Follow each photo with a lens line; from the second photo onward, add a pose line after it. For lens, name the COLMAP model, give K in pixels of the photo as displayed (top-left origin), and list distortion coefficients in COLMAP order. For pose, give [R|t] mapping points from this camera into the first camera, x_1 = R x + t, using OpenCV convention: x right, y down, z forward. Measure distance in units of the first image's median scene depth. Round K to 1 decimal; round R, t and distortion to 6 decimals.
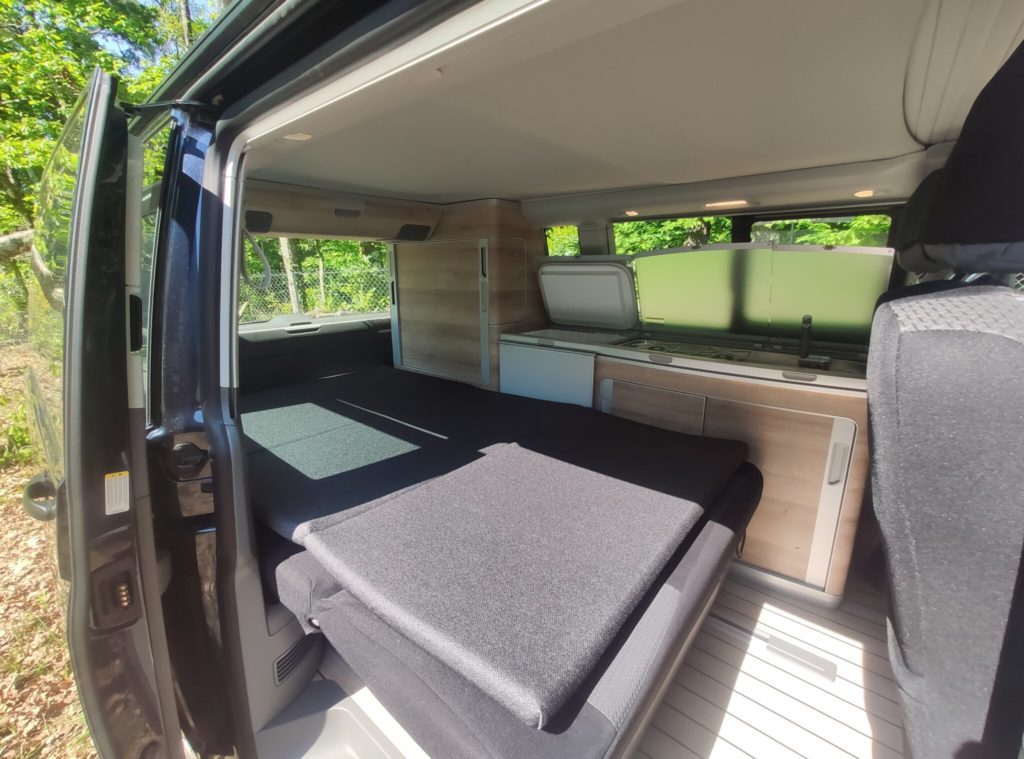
lens RADIAL K [[453.1, 0, 508.6], [0, 453.1, 377.1], [0, 0, 1]] dist [0.000619, 0.000173]
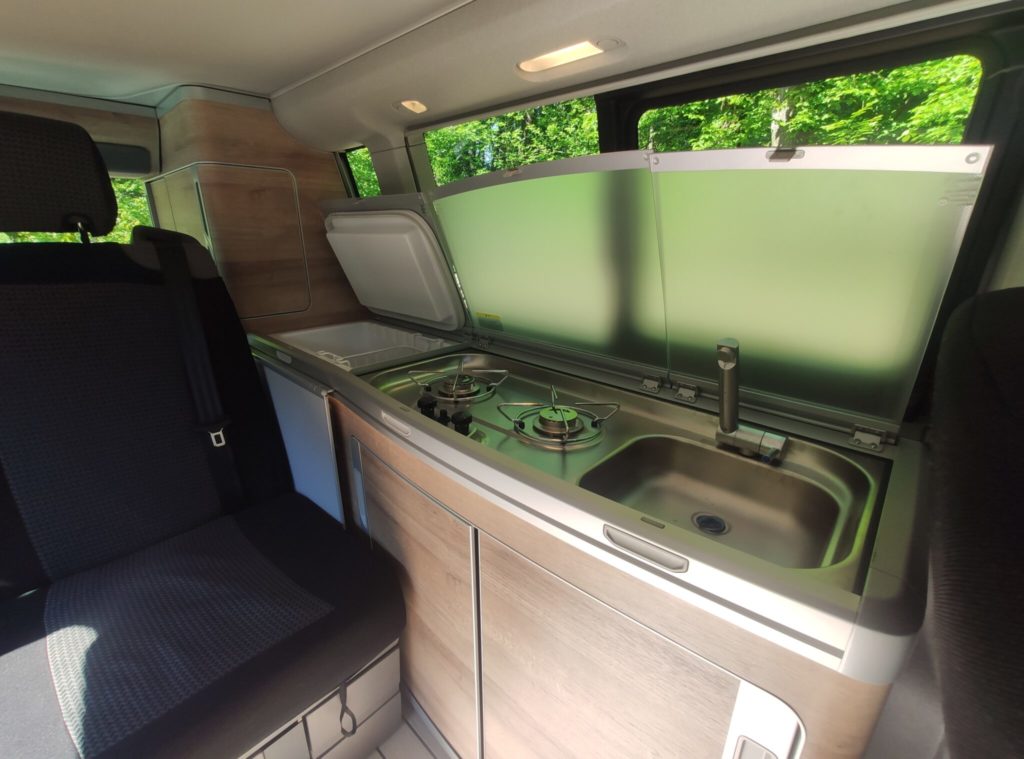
lens RADIAL K [[451.5, 0, 517.9], [0, 451.5, 377.4], [0, 0, 1]] dist [-0.026531, 0.019737]
pose [[0.999125, 0.016875, -0.038278, 0.388131], [-0.013065, 0.995130, 0.097706, -0.110992], [0.039740, -0.097120, 0.994479, 0.474728]]
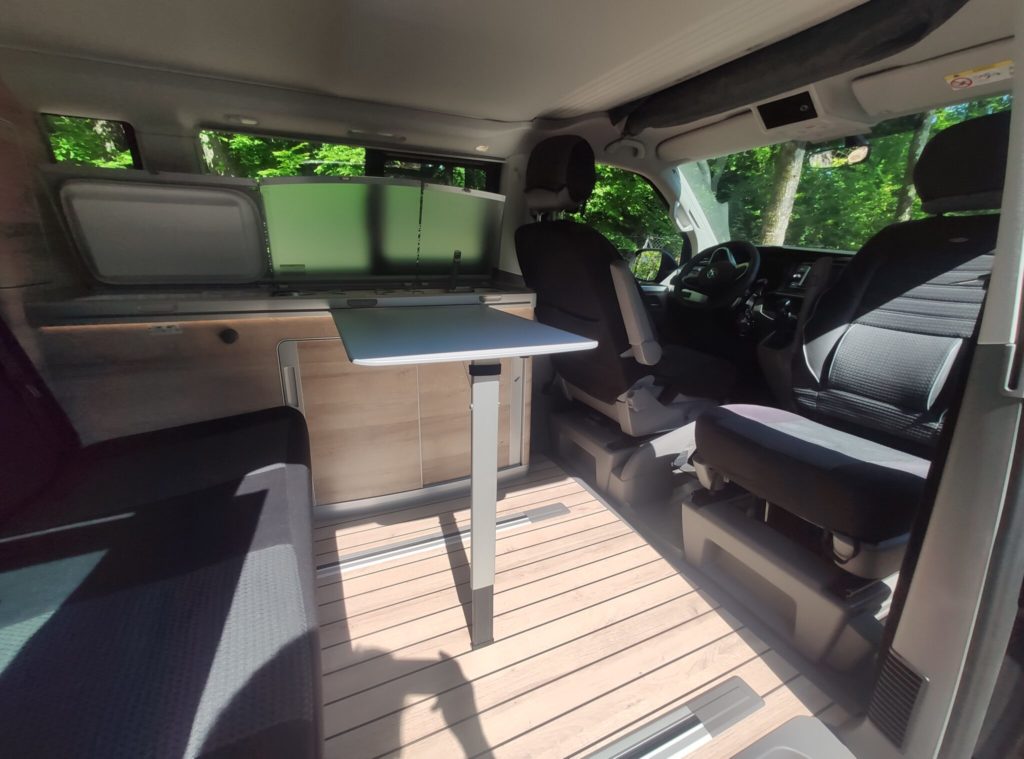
lens RADIAL K [[432.7, 0, 508.1], [0, 432.7, 359.9], [0, 0, 1]] dist [-0.000396, -0.000069]
pose [[0.431338, -0.228810, 0.872693, -0.245419], [0.183351, 0.969351, 0.163529, -0.016671], [-0.883363, 0.089472, 0.460070, 0.315607]]
